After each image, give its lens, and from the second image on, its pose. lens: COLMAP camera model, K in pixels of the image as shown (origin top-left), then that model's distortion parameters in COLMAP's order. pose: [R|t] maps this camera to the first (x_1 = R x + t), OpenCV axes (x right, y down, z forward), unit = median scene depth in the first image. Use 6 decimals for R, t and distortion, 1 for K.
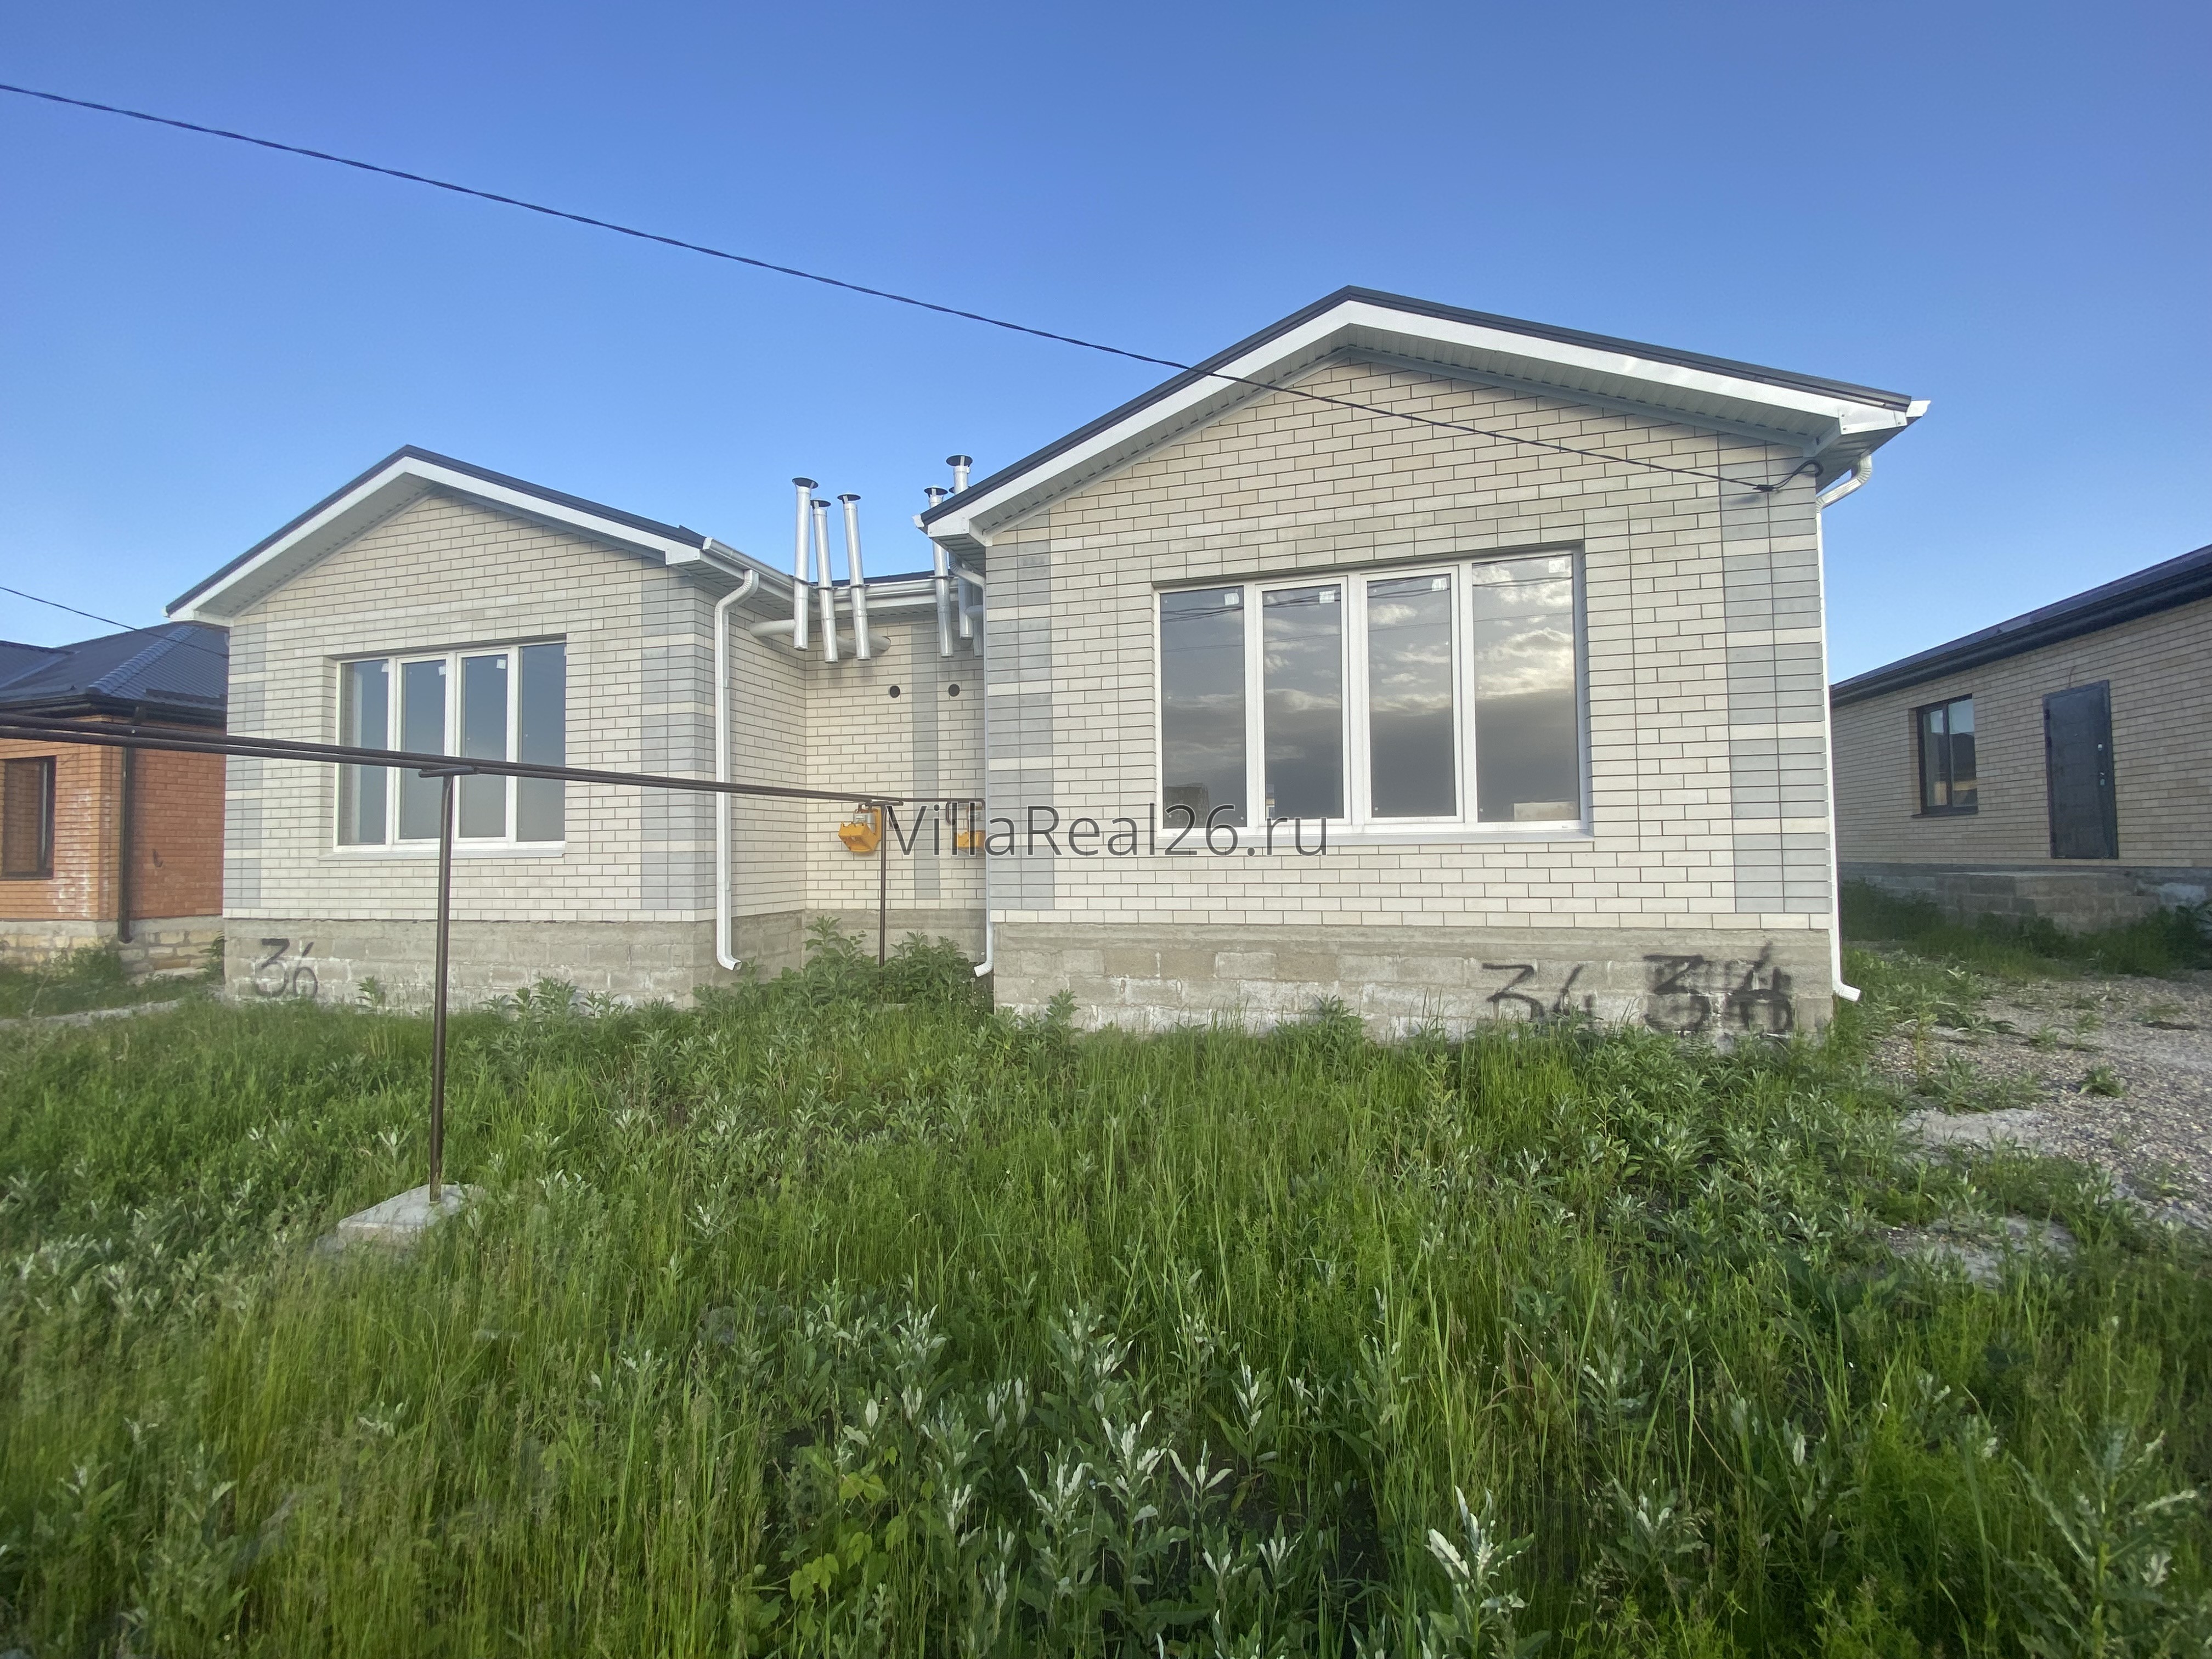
lens RADIAL K [[891.2, 0, 1128.4], [0, 891.2, 832.2], [0, 0, 1]] dist [0.021689, -0.004613]
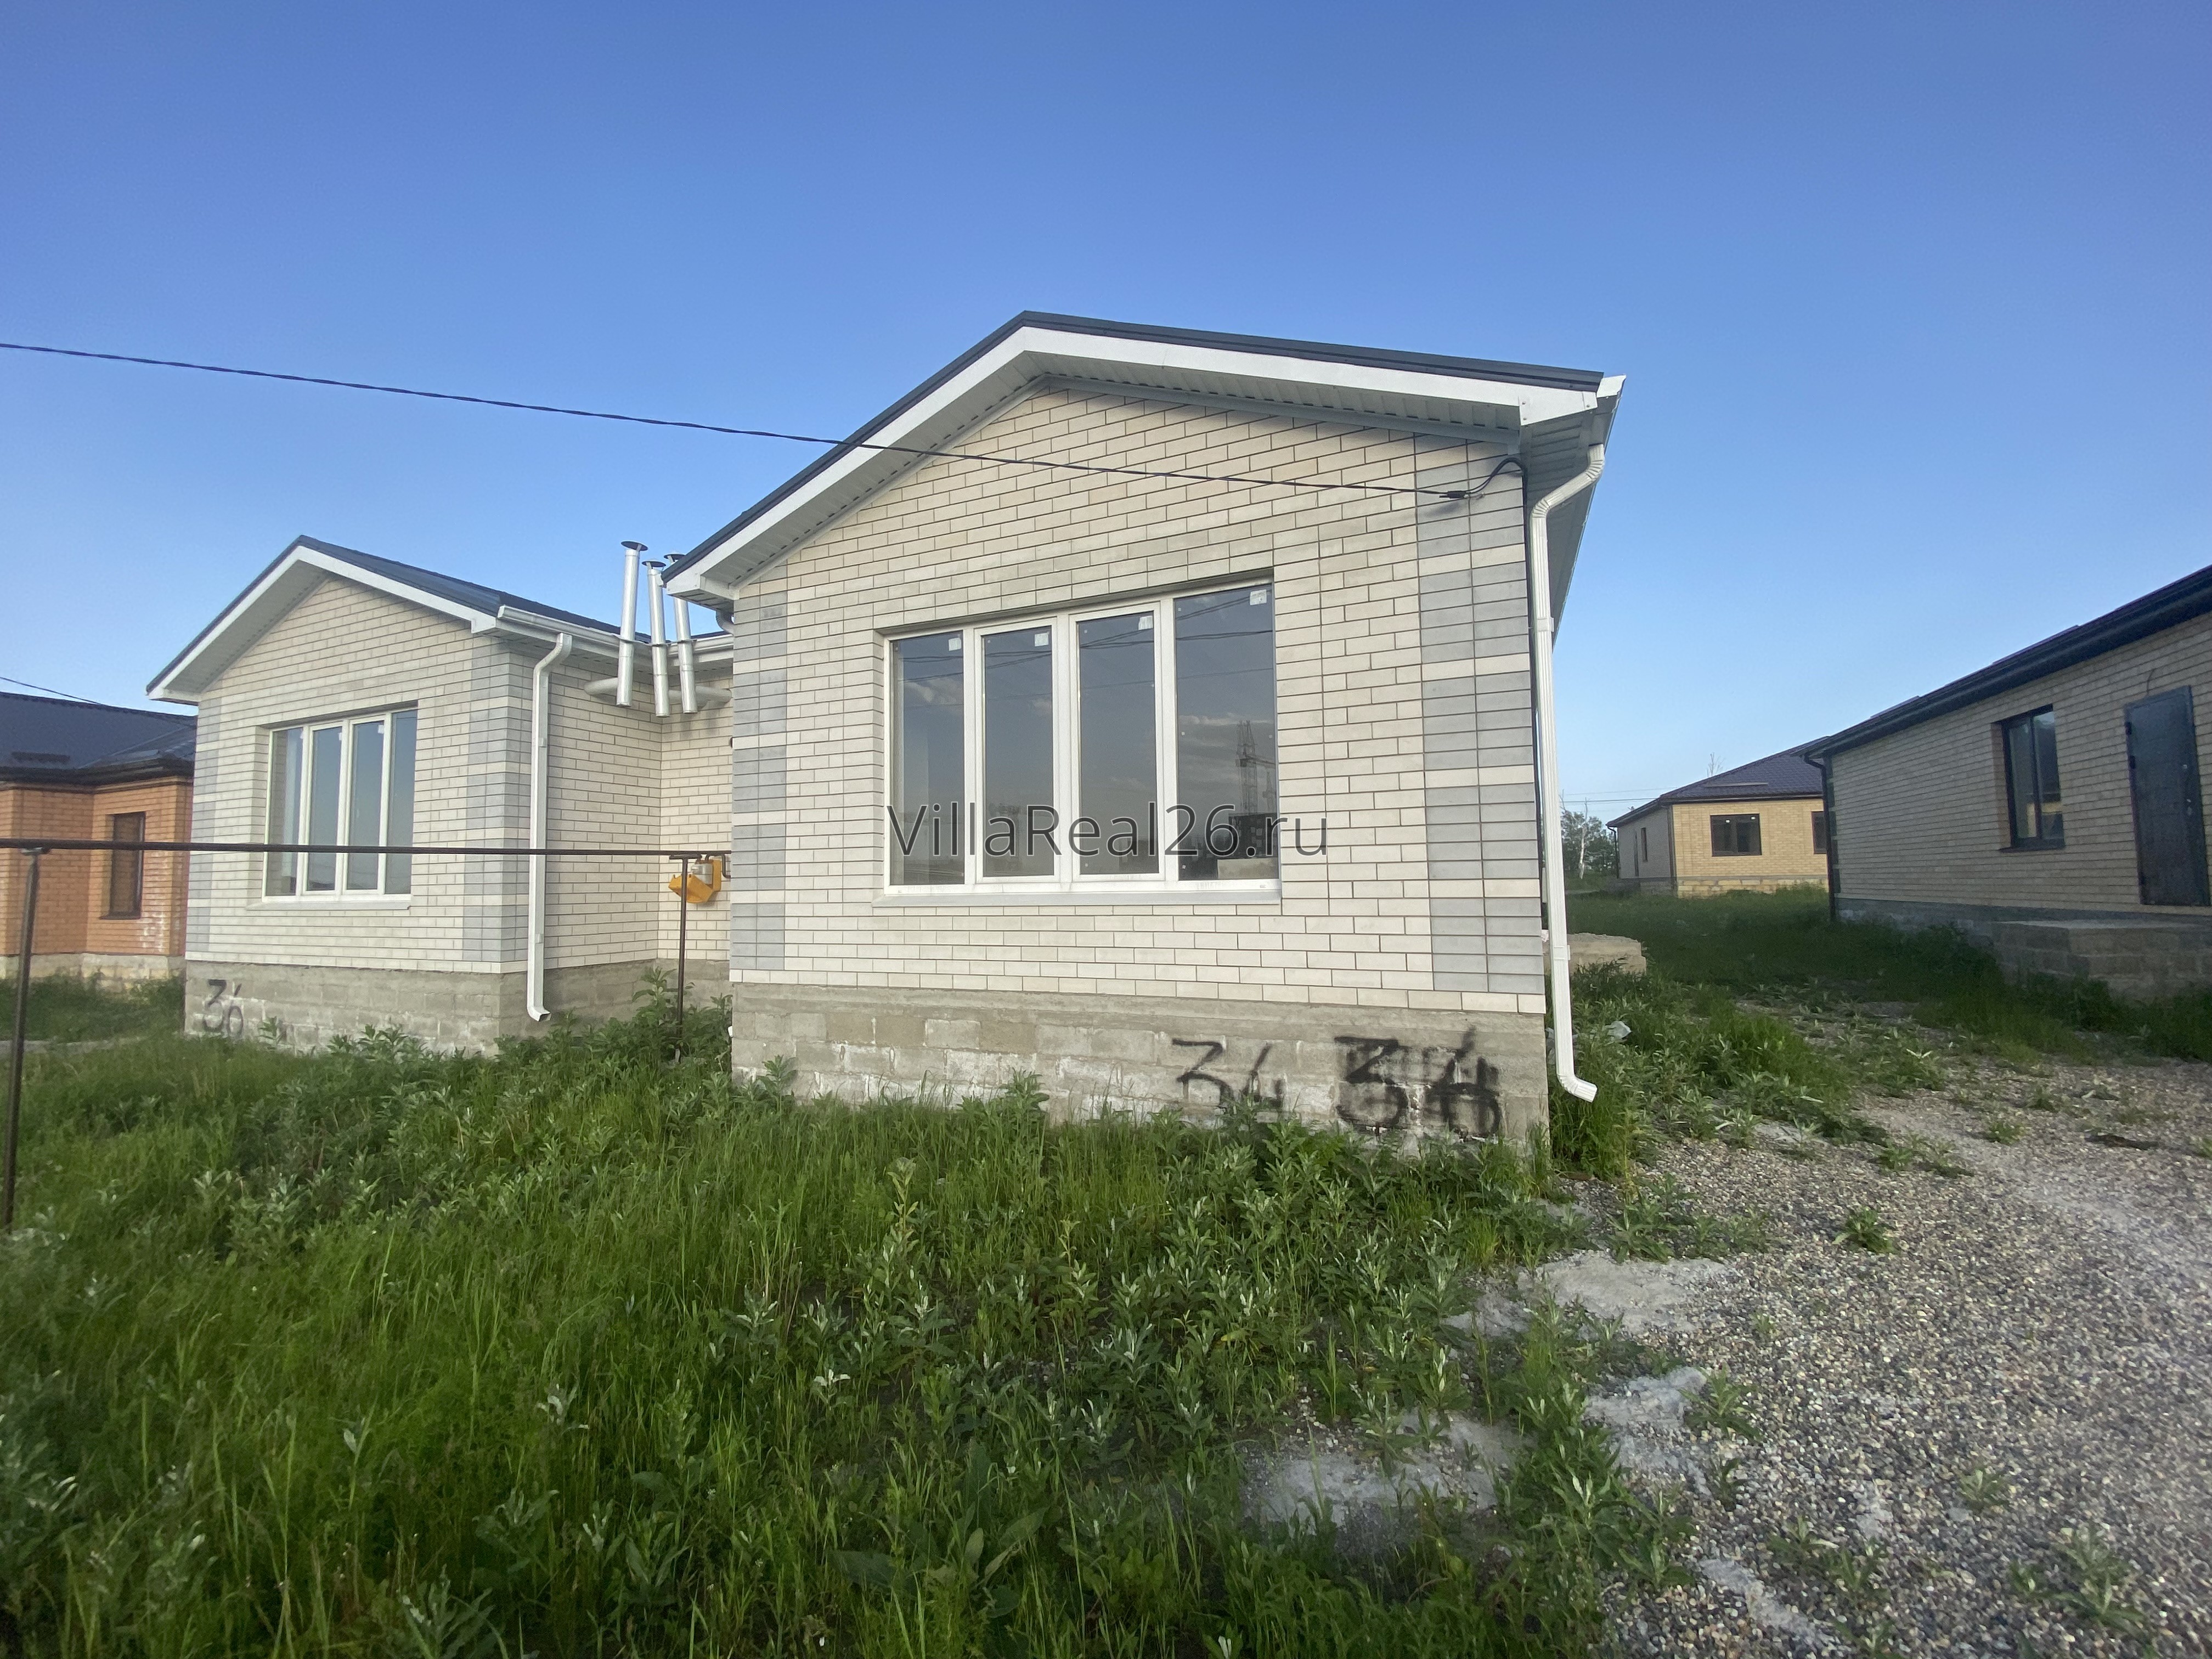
lens RADIAL K [[891.2, 0, 1105.4], [0, 891.2, 829.8], [0, 0, 1]] dist [0.021689, -0.004613]
pose [[0.987722, -0.011569, -0.155795, 0.417972], [0.006366, 0.999407, -0.033852, -0.029821], [0.156094, 0.032445, 0.987209, 0.090931]]
